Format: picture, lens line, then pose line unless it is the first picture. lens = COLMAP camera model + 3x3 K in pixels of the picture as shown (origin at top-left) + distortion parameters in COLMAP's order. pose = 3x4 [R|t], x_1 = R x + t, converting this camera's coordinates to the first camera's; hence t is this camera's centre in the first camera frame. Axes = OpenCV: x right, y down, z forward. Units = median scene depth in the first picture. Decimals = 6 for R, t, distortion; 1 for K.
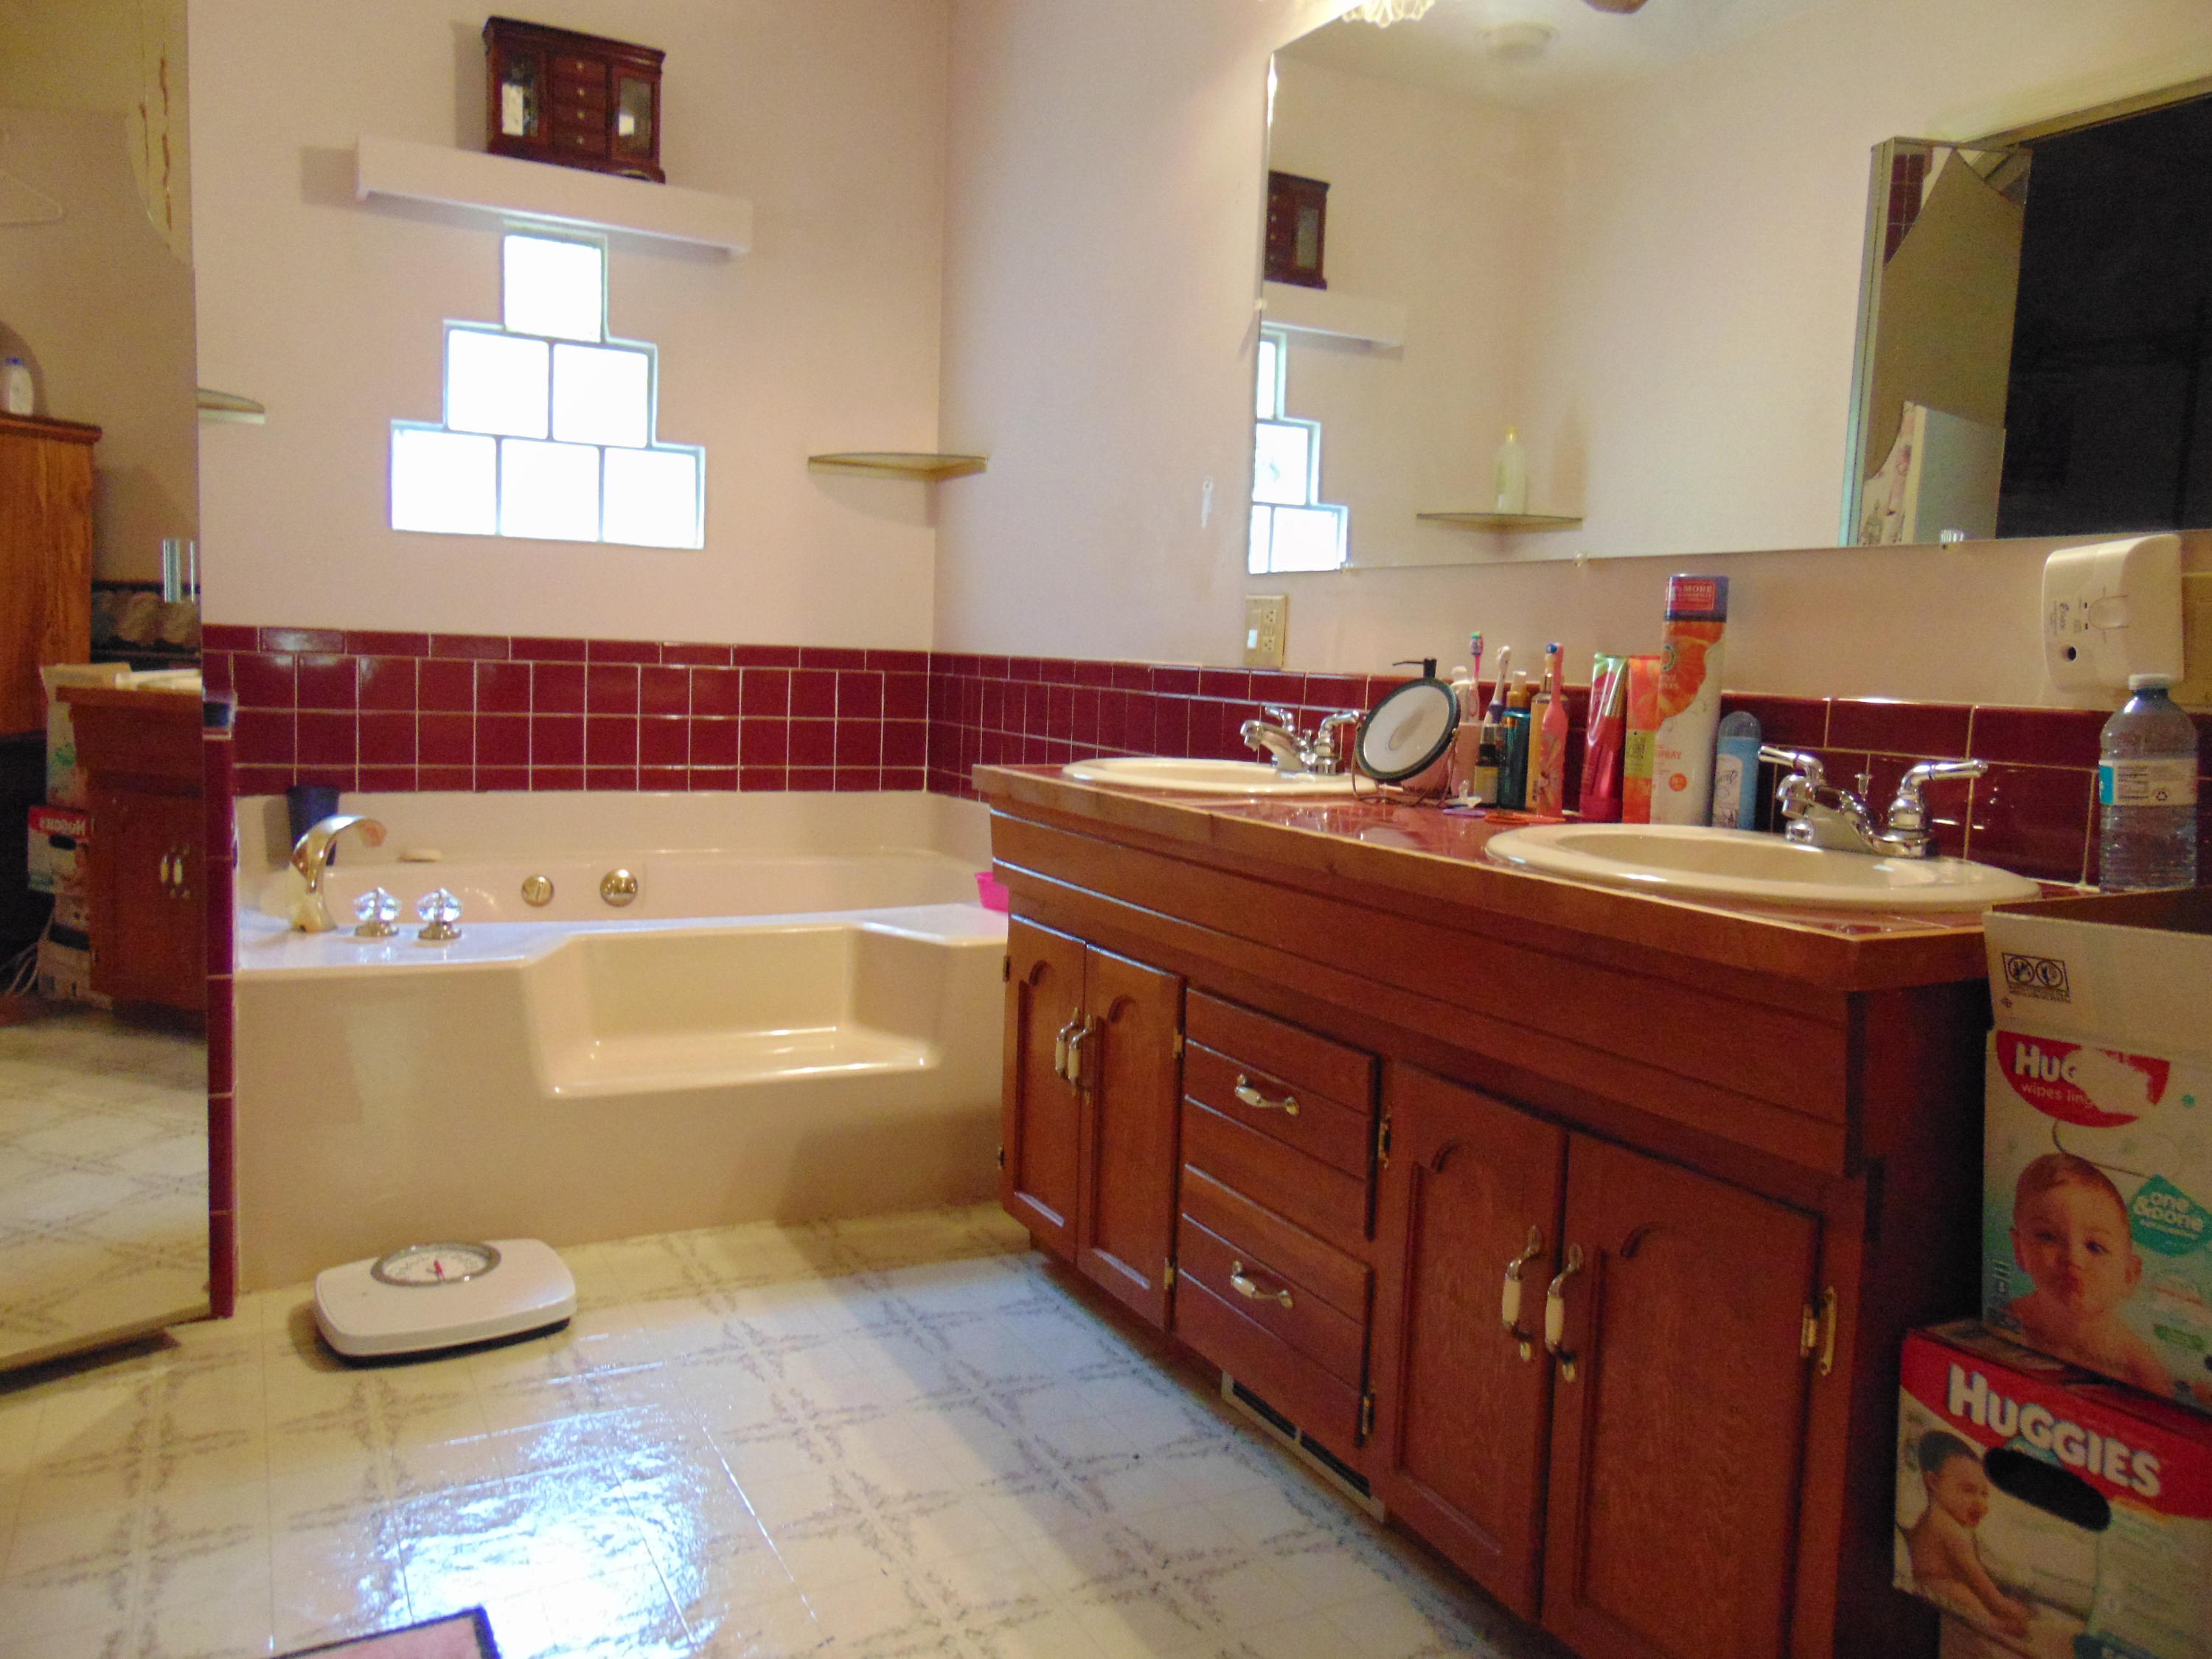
lens RADIAL K [[1659.0, 0, 1108.7], [0, 1659.0, 823.7], [0, 0, 1]] dist [-0.039344, 0.066908]
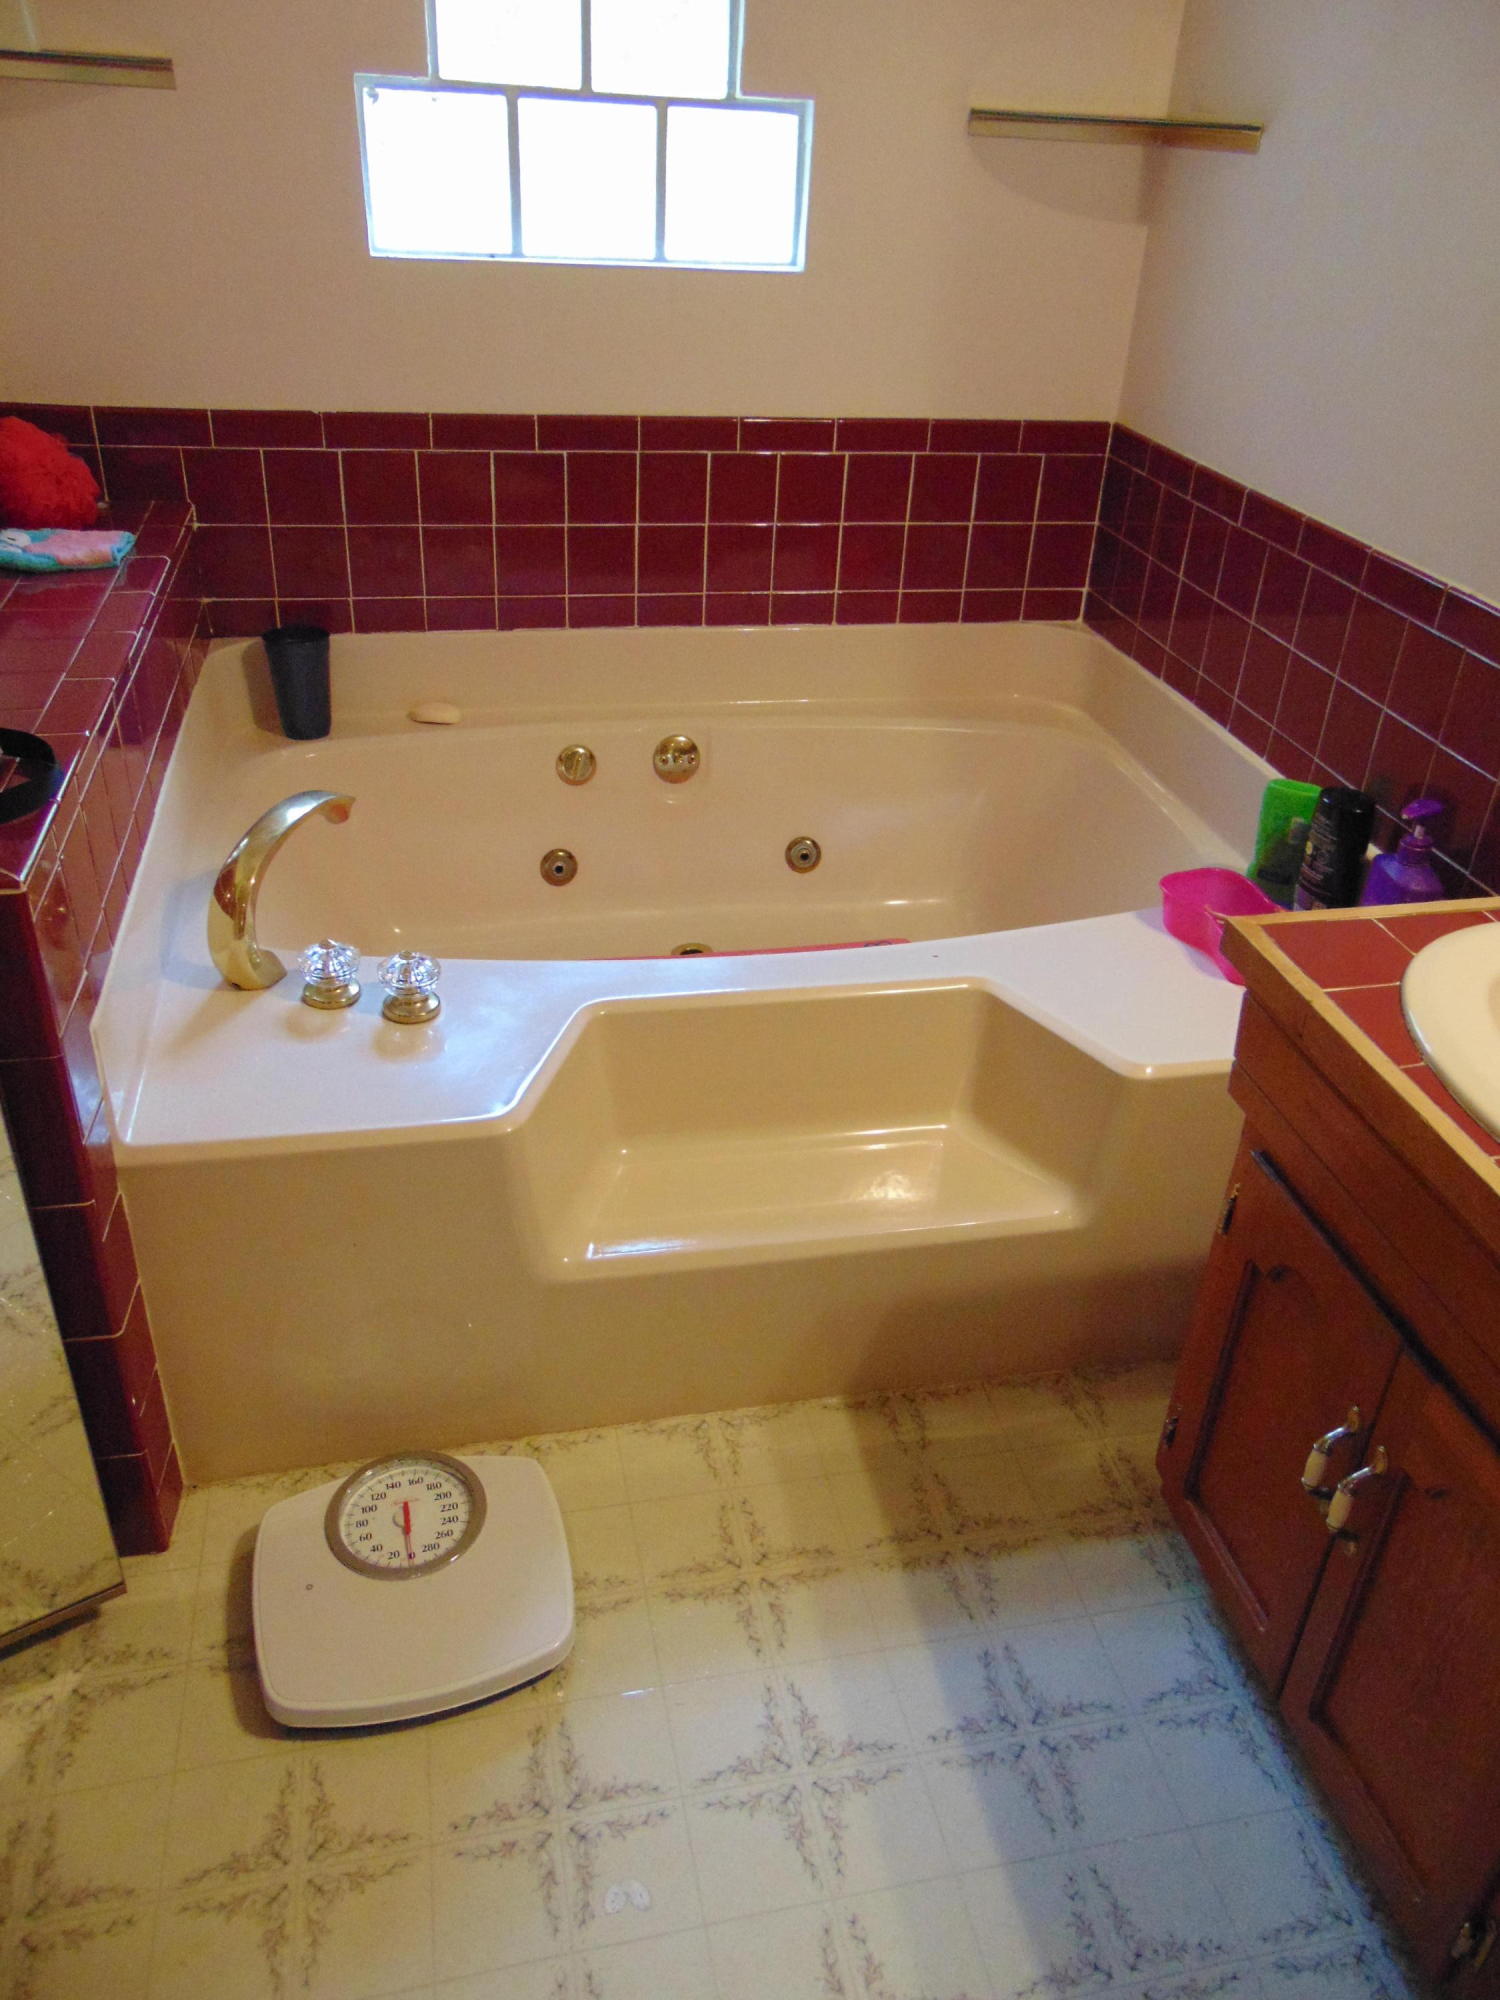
lens RADIAL K [[1500.0, 0, 755.9], [0, 1500.0, 1010.2], [0, 0, 1]] dist [-0.039344, 0.066908]
pose [[0.963645, 0.145438, -0.224134, -0.088345], [-0.037551, 0.904264, 0.425318, -0.163668], [0.264534, -0.401439, 0.876851, 0.358812]]
